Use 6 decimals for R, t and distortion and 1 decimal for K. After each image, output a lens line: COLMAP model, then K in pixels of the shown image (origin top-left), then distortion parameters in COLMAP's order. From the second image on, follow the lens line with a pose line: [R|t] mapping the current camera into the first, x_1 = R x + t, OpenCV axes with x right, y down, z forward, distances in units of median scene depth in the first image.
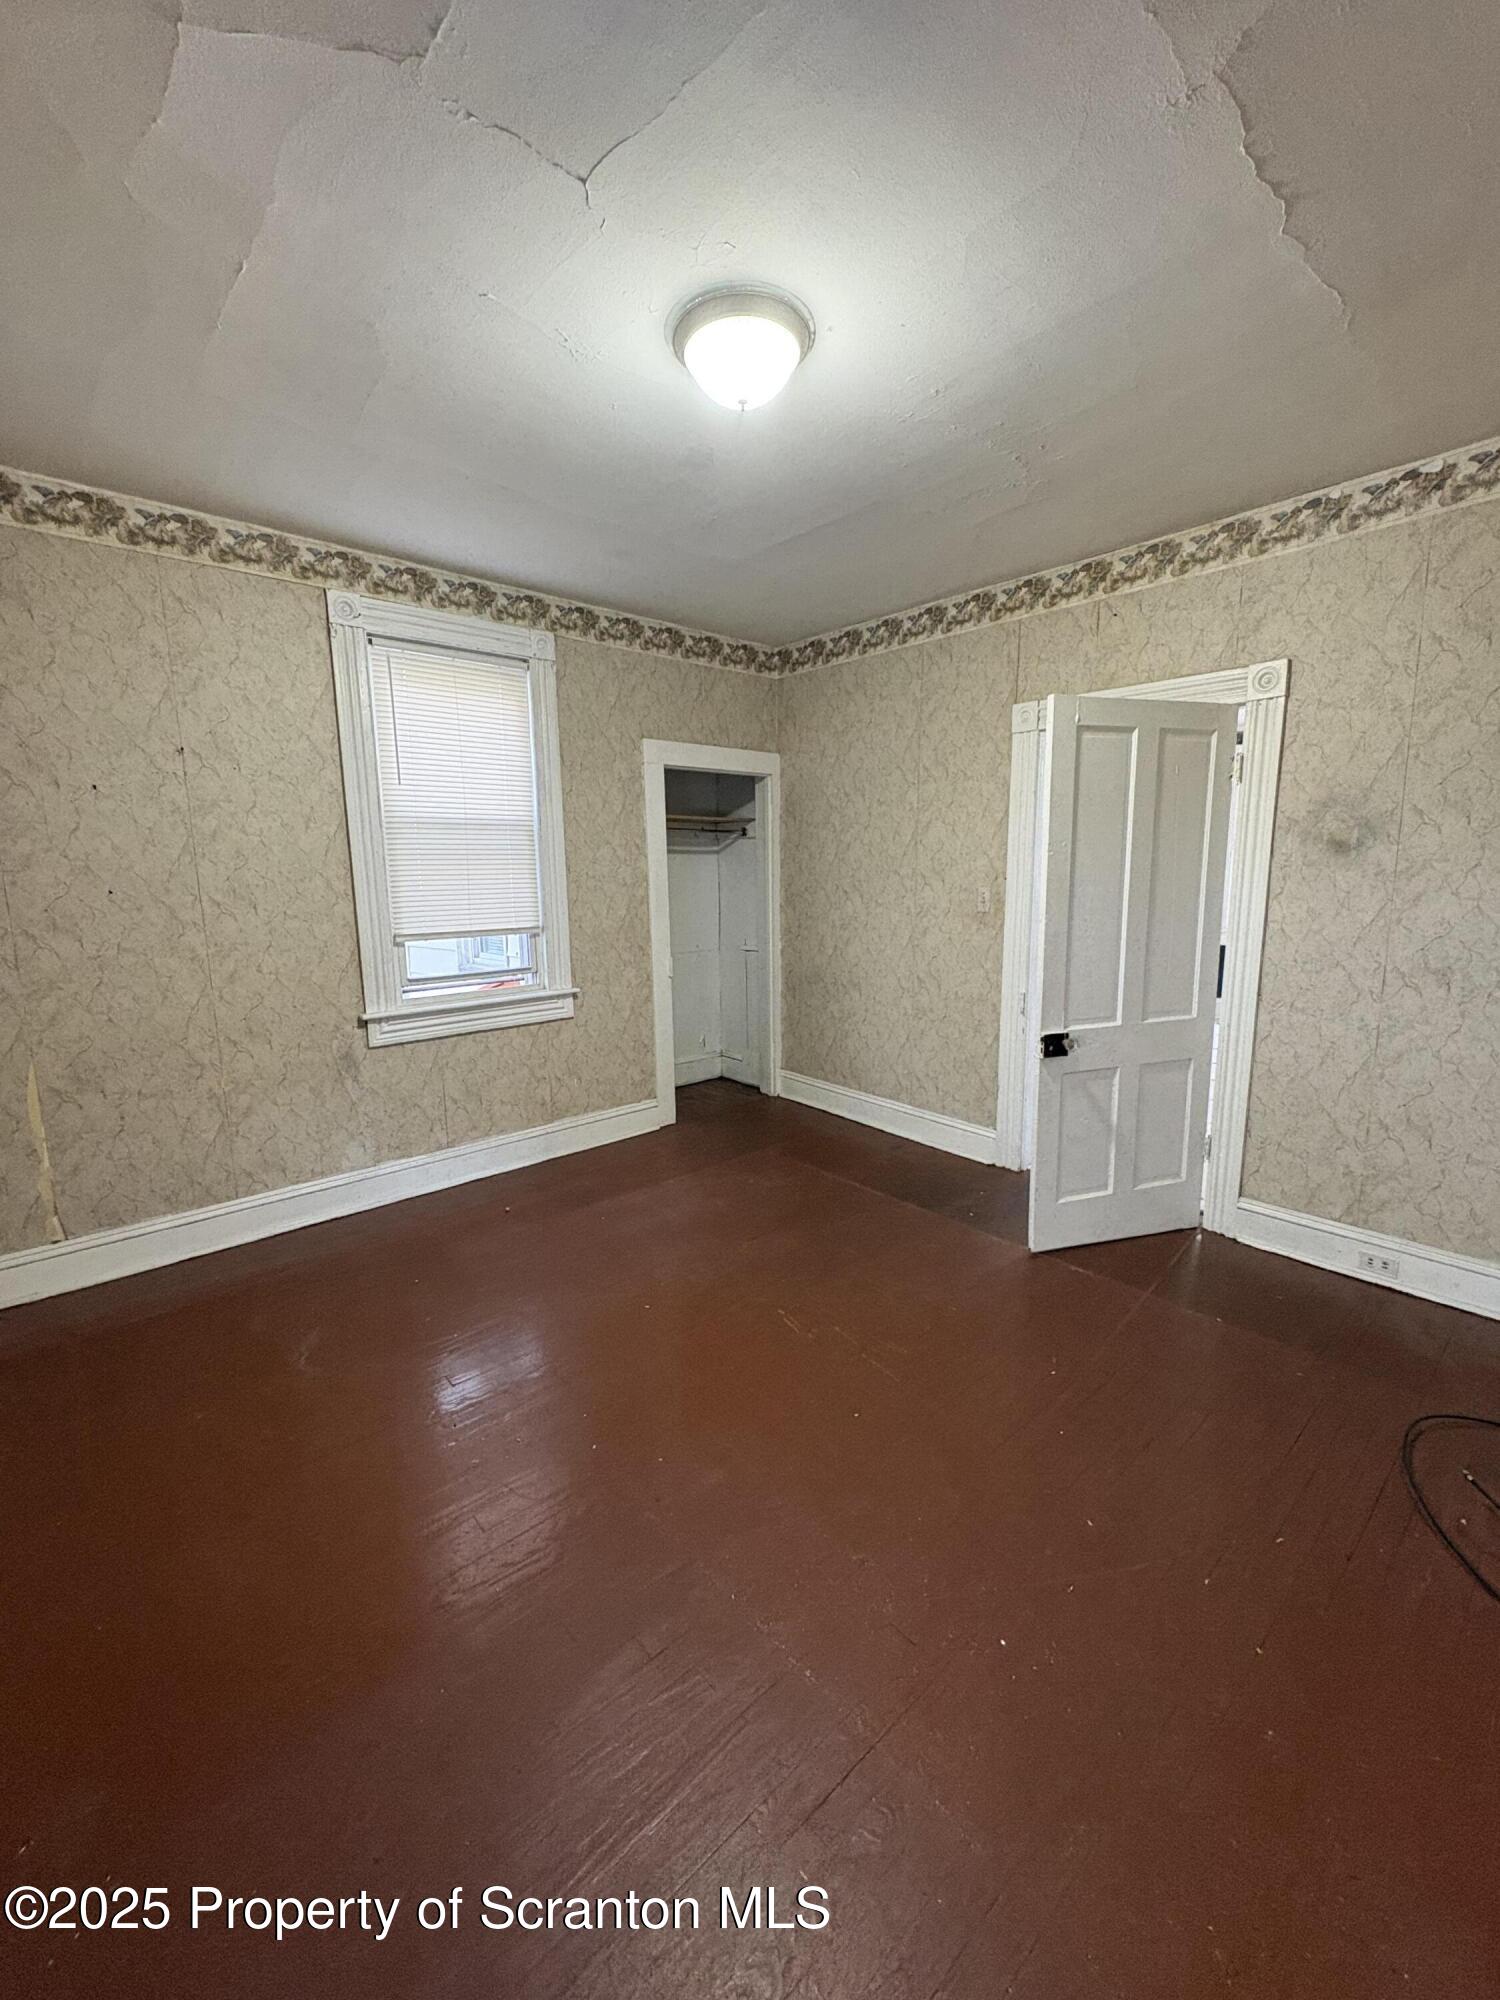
lens RADIAL K [[793.1, 0, 753.9], [0, 793.1, 997.0], [0, 0, 1]] dist [-0.008951, -0.000426]
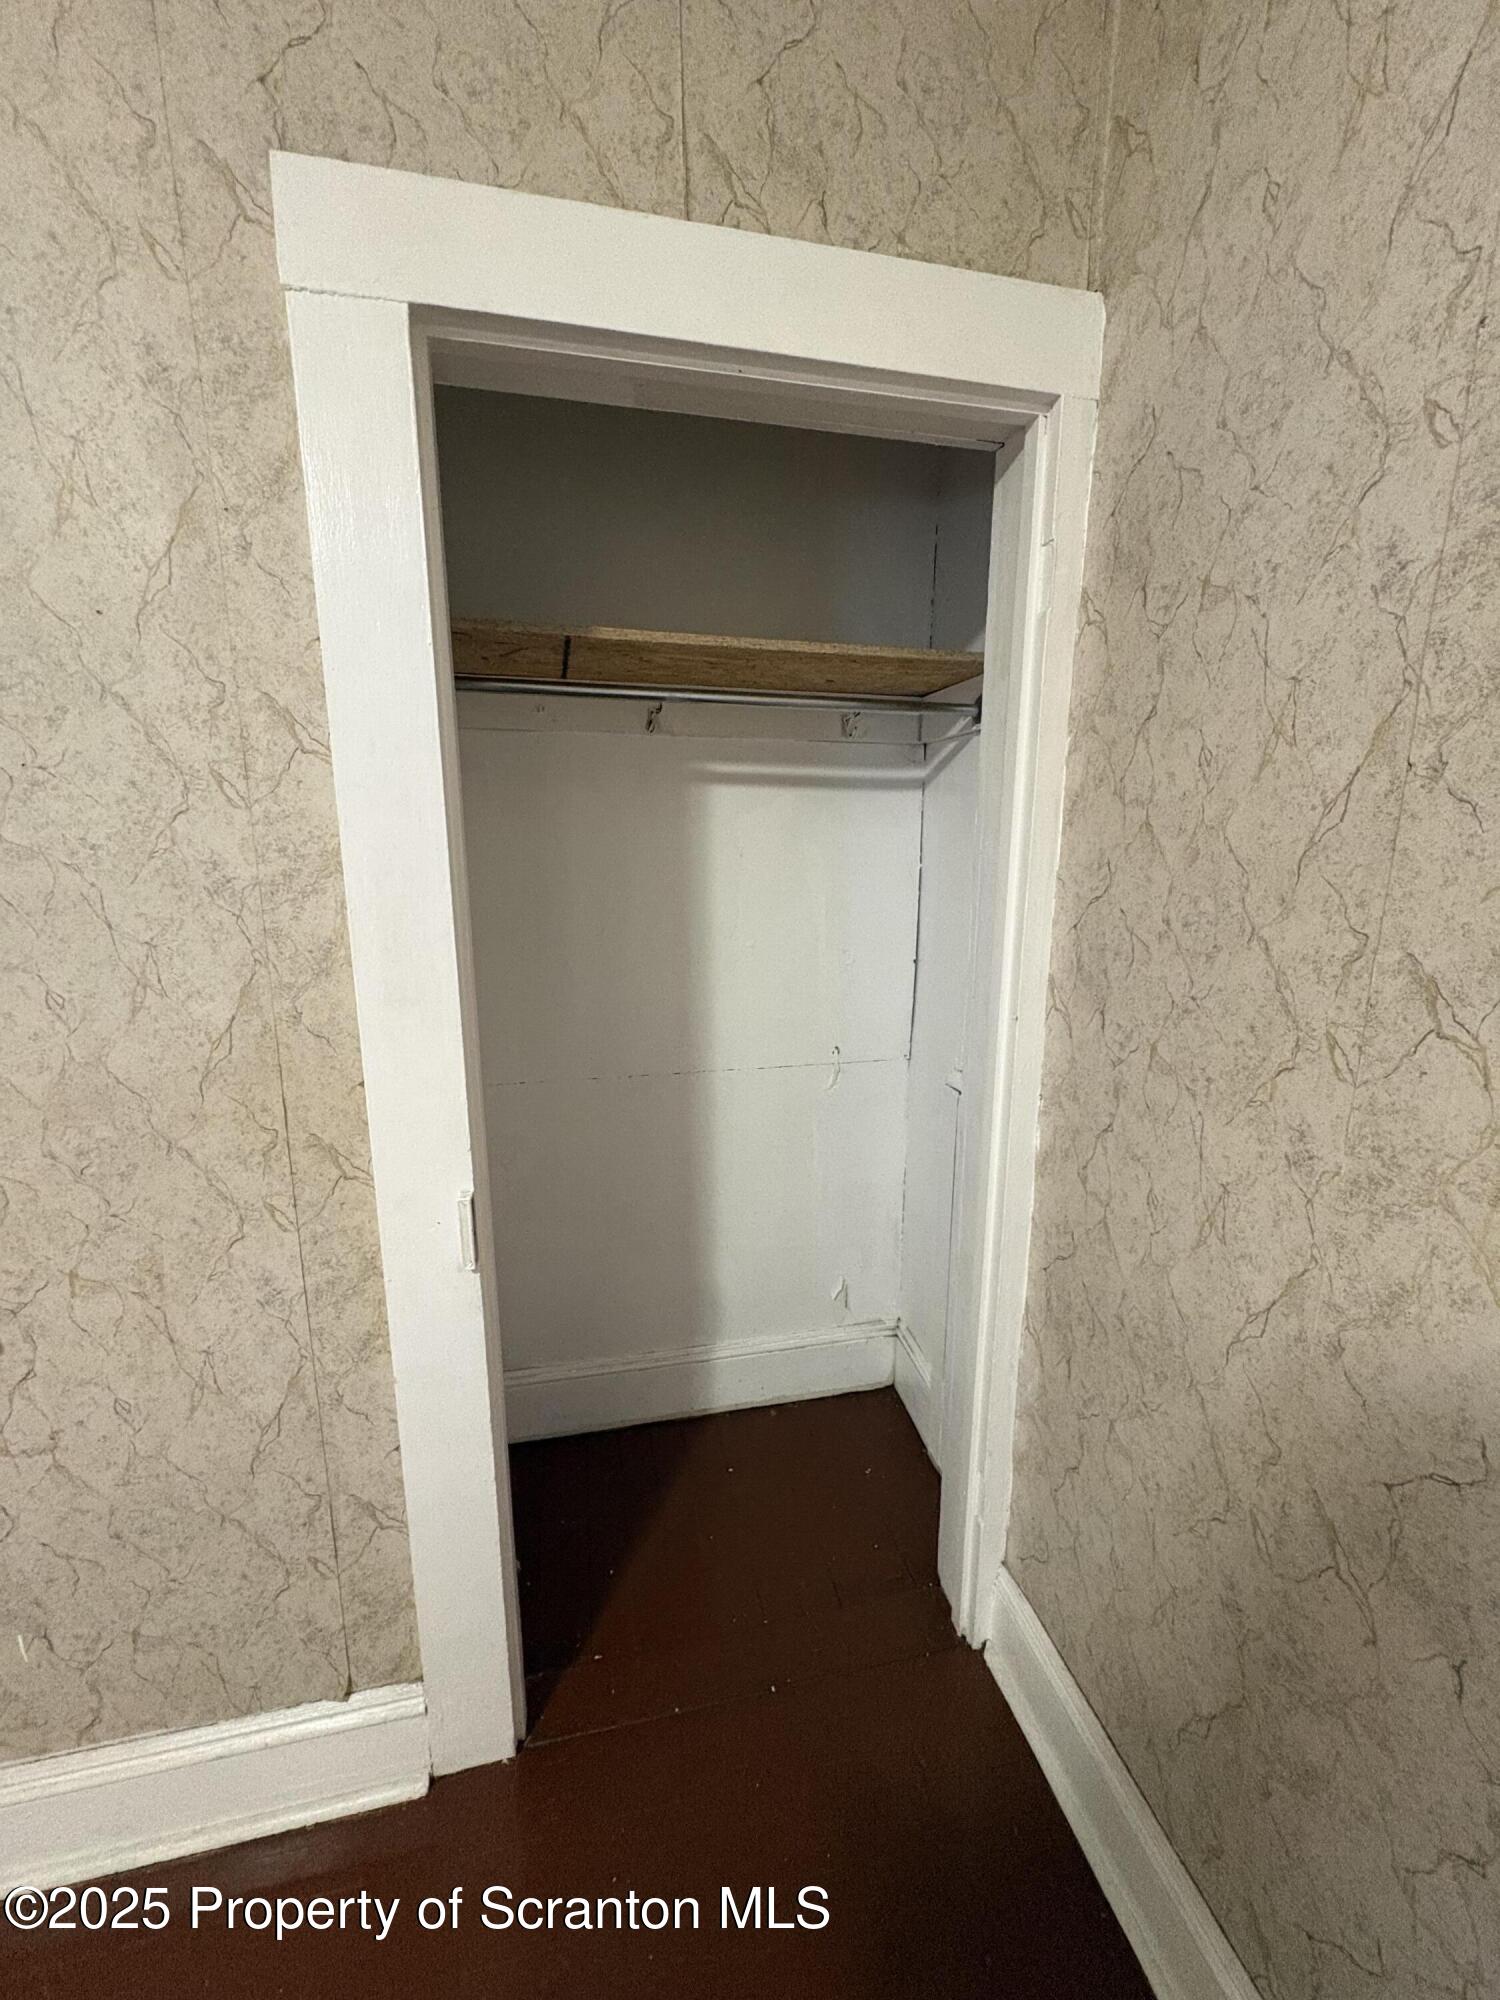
lens RADIAL K [[793.1, 0, 752.8], [0, 793.1, 1003.5], [0, 0, 1]] dist [-0.008951, -0.000426]
pose [[0.877111, 0.111397, -0.467190, 0.075716], [-0.091131, 0.993660, 0.065837, -0.131066], [0.471562, -0.015171, 0.881702, 0.832291]]
